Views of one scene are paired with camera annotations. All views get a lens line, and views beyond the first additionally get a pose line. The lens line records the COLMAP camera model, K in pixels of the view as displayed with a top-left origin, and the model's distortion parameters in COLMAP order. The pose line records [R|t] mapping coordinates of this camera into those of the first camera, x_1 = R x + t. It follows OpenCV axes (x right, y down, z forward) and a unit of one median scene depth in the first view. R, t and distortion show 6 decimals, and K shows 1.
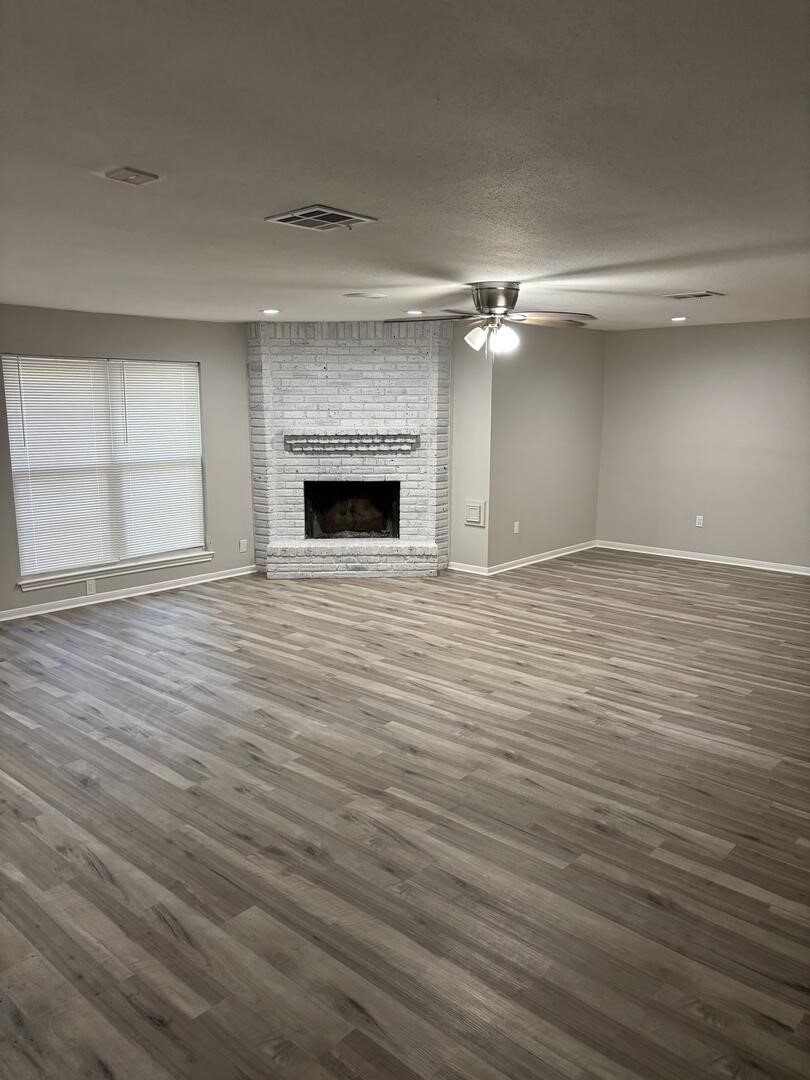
lens RADIAL K [[805.2, 0, 416.5], [0, 805.2, 540.0], [0, 0, 1]] dist [0.040173, -0.049302]
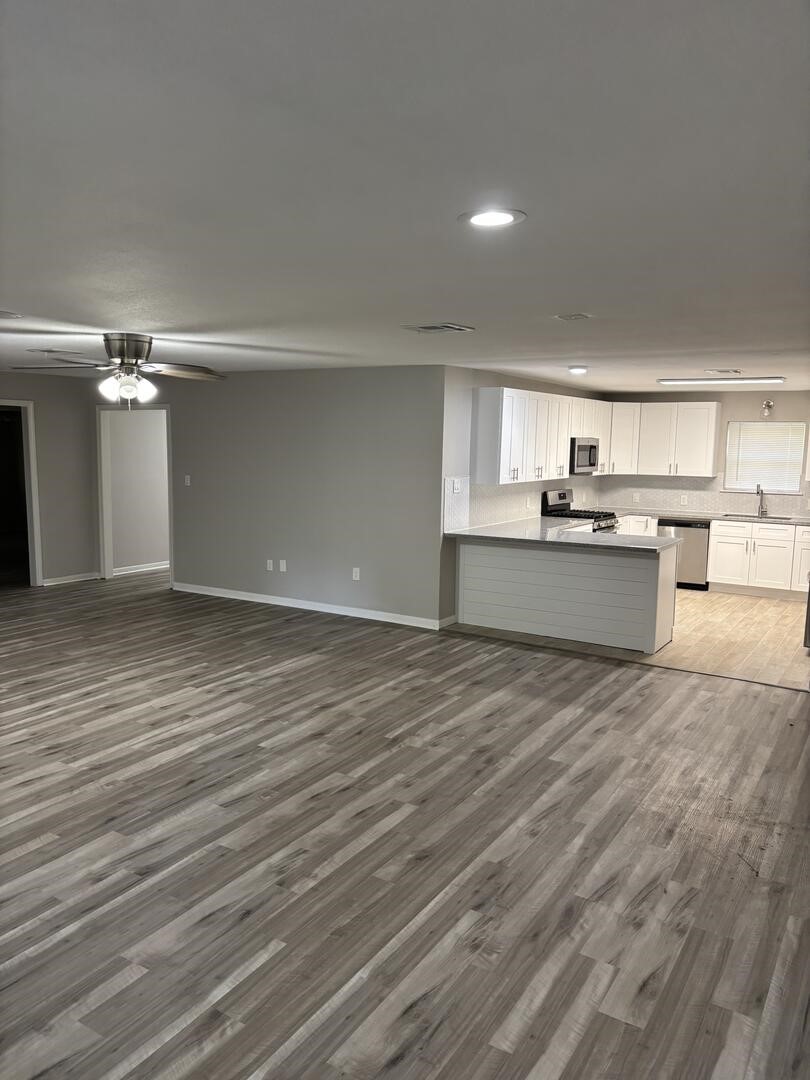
lens RADIAL K [[805.2, 0, 410.4], [0, 805.2, 543.2], [0, 0, 1]] dist [0.040173, -0.049302]
pose [[-0.171314, -0.135435, 0.975863, -0.856397], [0.162576, 0.973041, 0.163584, -0.140503], [-0.971710, 0.186676, -0.144677, 0.730141]]
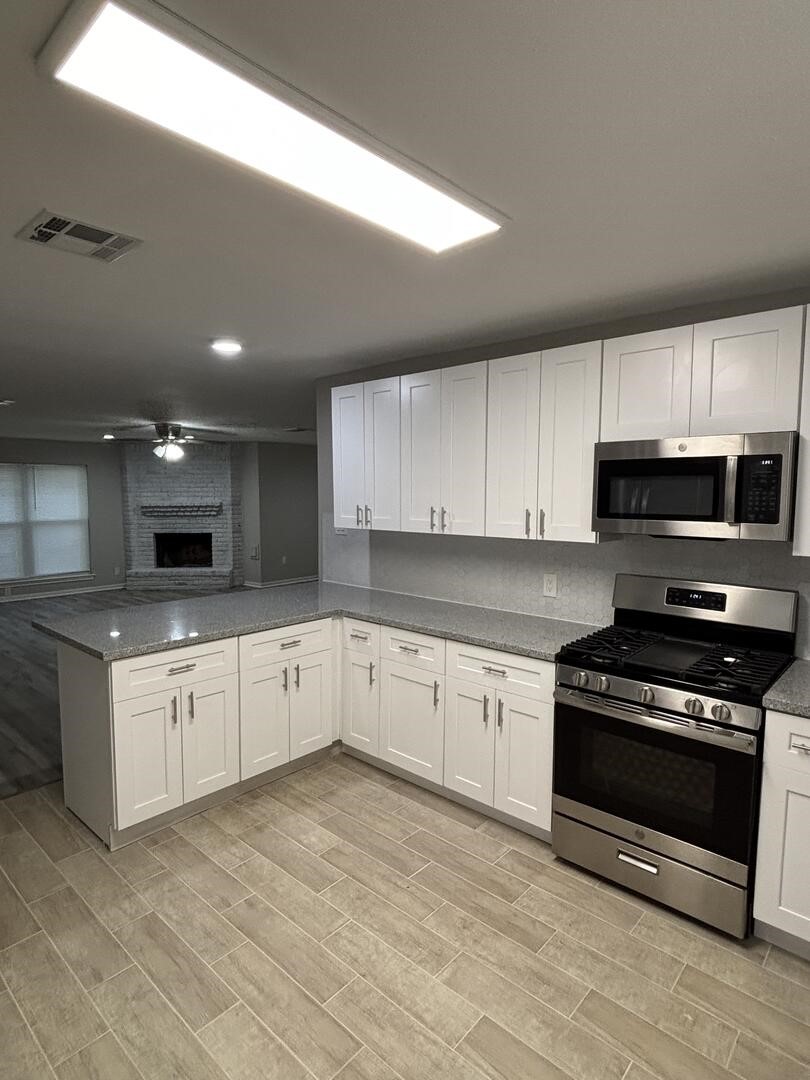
lens RADIAL K [[590.5, 0, 411.8], [0, 590.5, 535.8], [0, 0, 1]] dist [-0.009735, 0.004142]
pose [[0.999927, -0.005108, 0.010944, 0.435488], [0.006167, 0.995067, -0.099013, 0.065888], [-0.010384, 0.099073, 0.995026, -0.272427]]
